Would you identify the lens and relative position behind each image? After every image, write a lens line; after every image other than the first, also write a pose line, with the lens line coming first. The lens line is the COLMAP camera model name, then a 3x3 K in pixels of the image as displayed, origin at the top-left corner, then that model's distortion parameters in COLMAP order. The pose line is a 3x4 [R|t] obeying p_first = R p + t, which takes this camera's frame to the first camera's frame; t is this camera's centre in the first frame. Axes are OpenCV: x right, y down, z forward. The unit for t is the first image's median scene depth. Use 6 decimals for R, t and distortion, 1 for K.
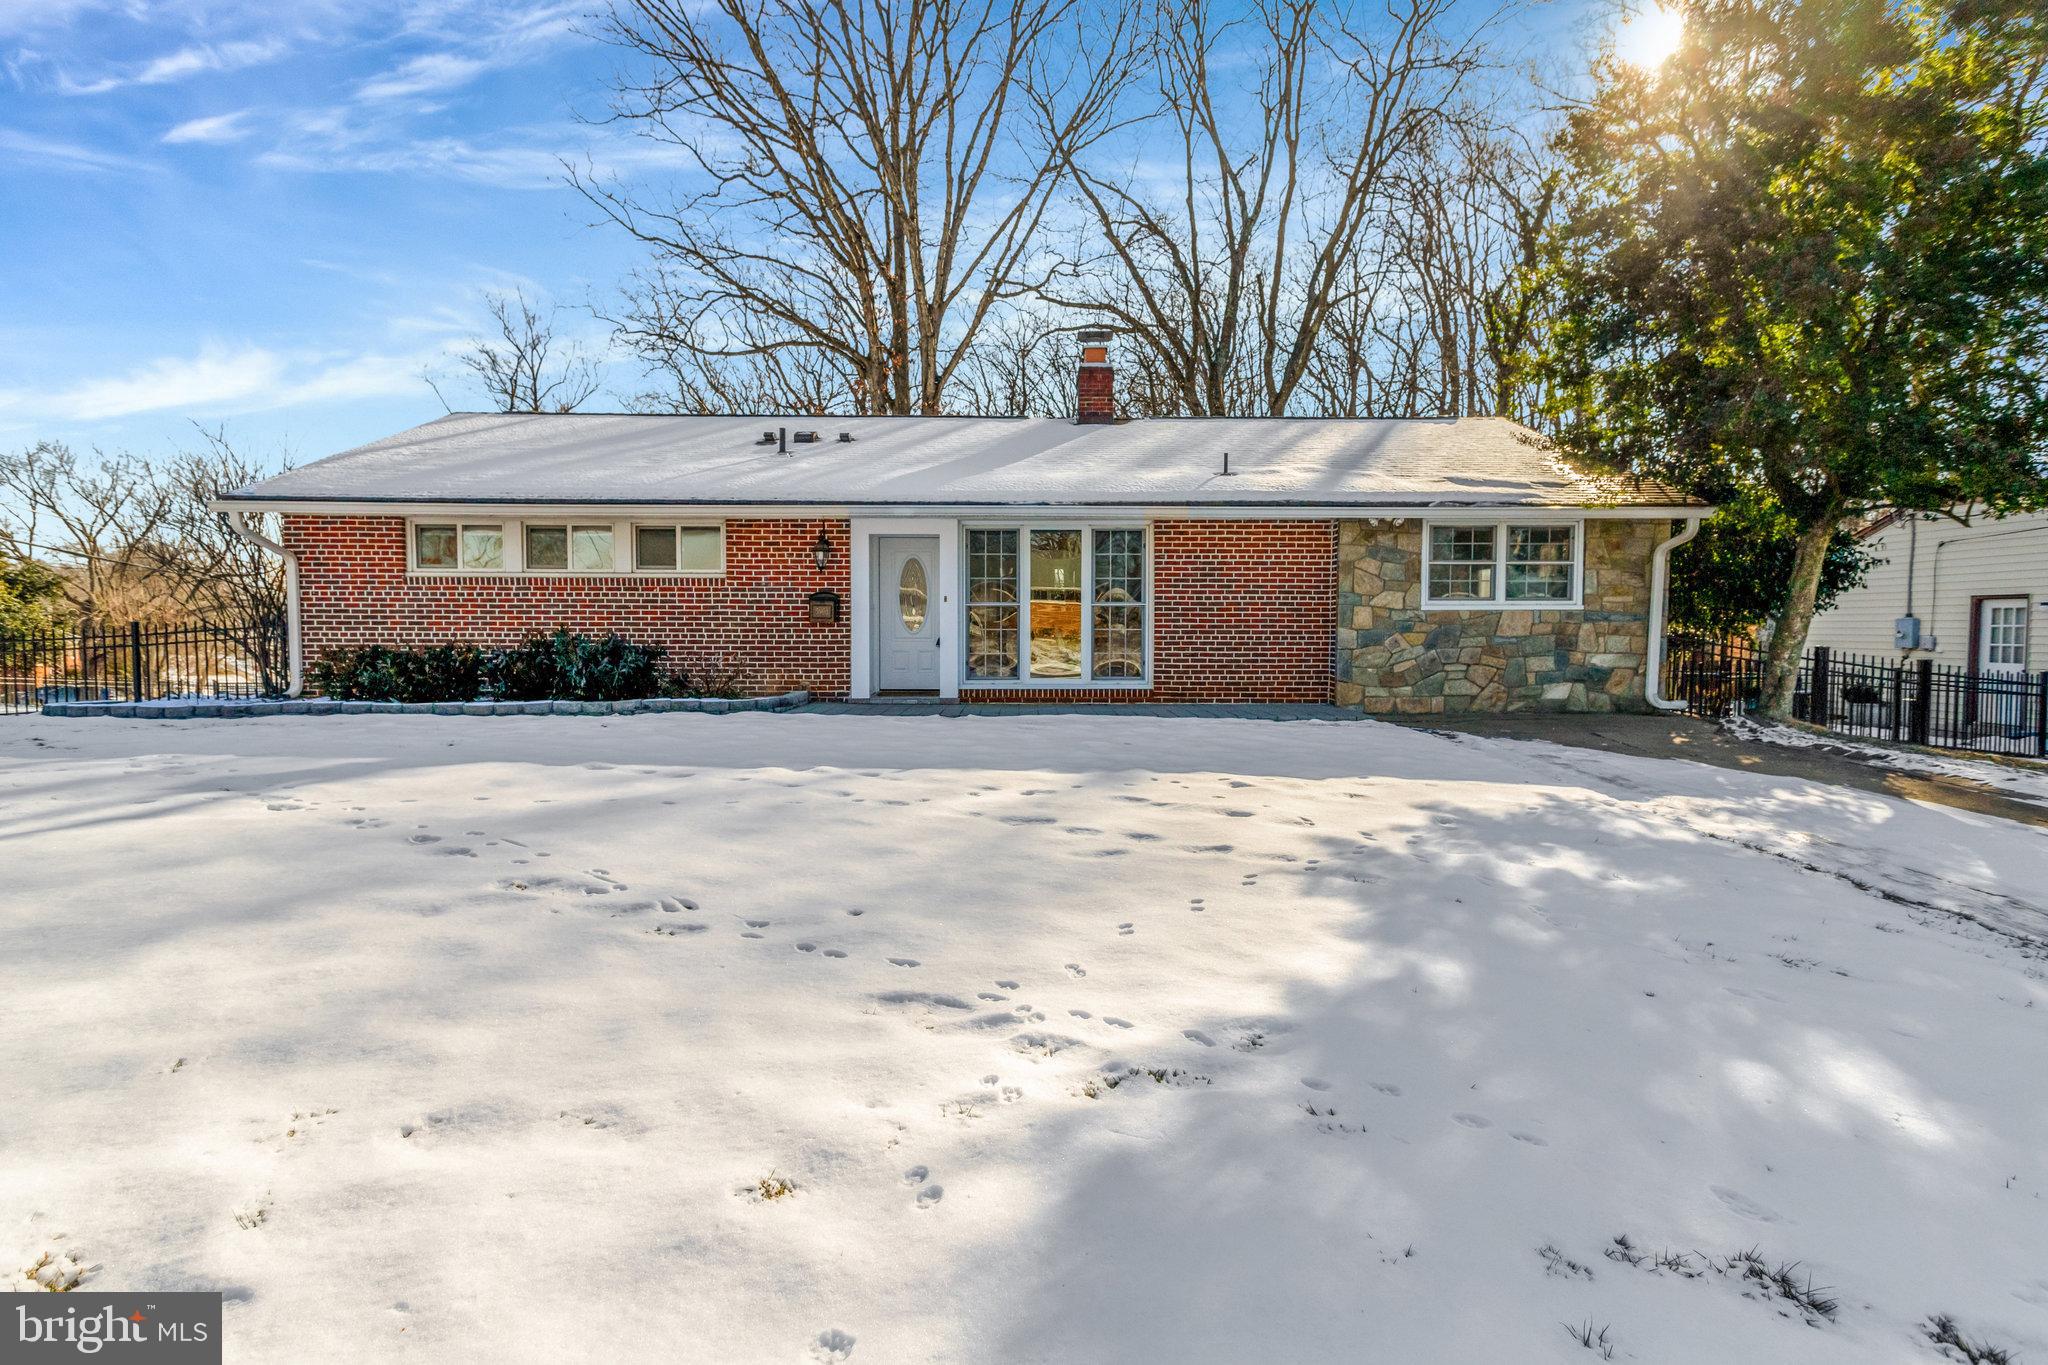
lens RADIAL K [[965.4, 0, 1024.0], [0, 965.4, 682.5], [0, 0, 1]] dist [0.020043, 0.000398]
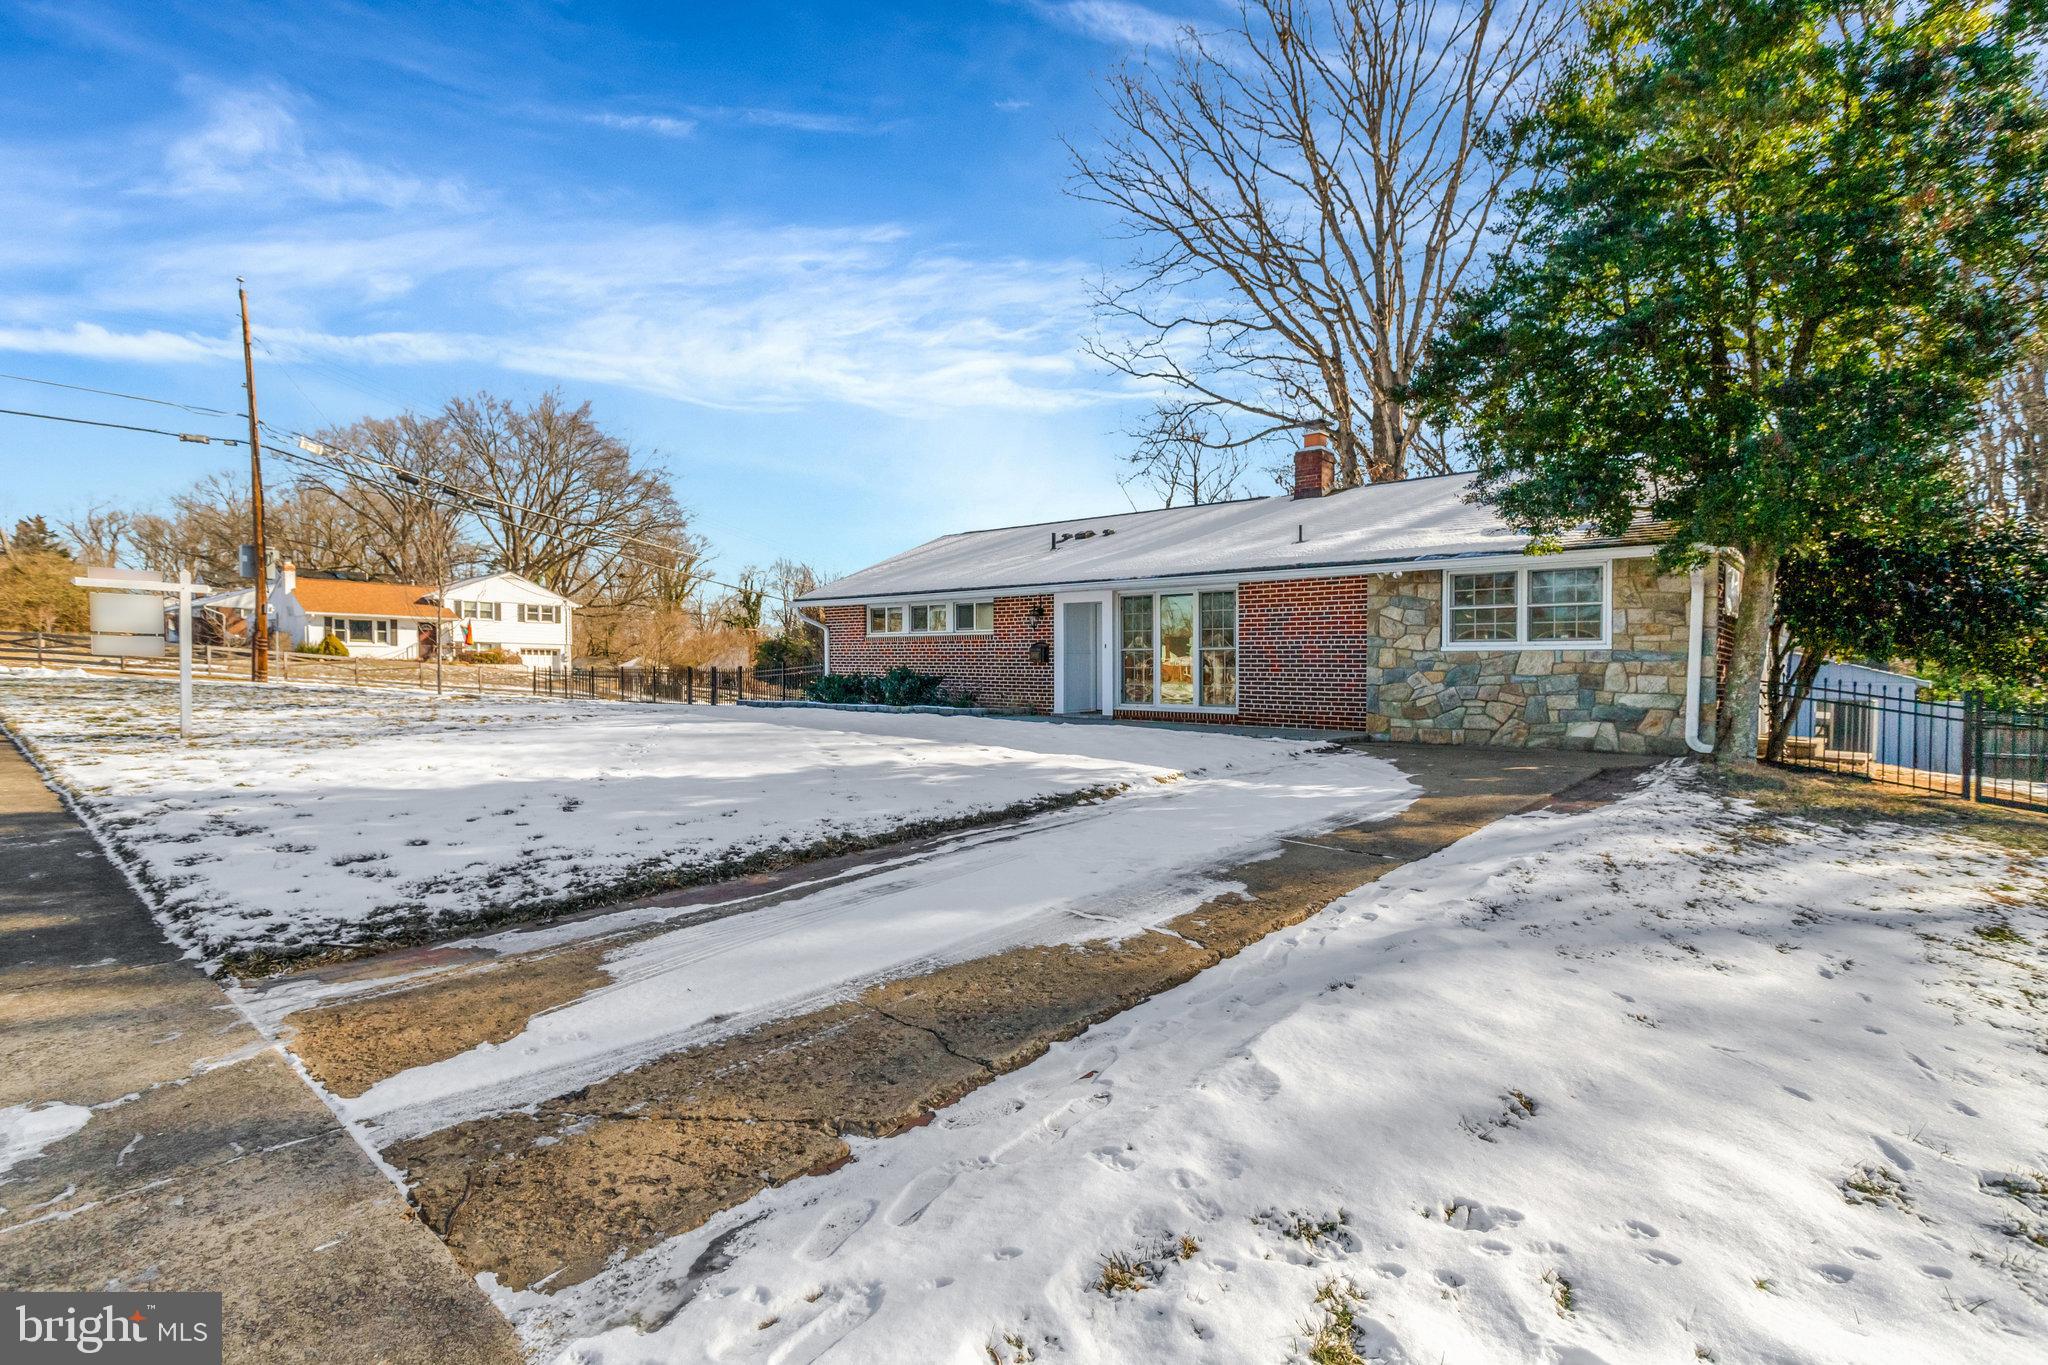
lens RADIAL K [[965.4, 0, 1024.0], [0, 965.4, 682.5], [0, 0, 1]] dist [0.020043, 0.000398]
pose [[0.747121, 0.013349, -0.664554, 0.788208], [-0.045604, 0.998472, -0.031214, 0.017987], [0.663122, 0.053627, 0.746588, -0.148204]]
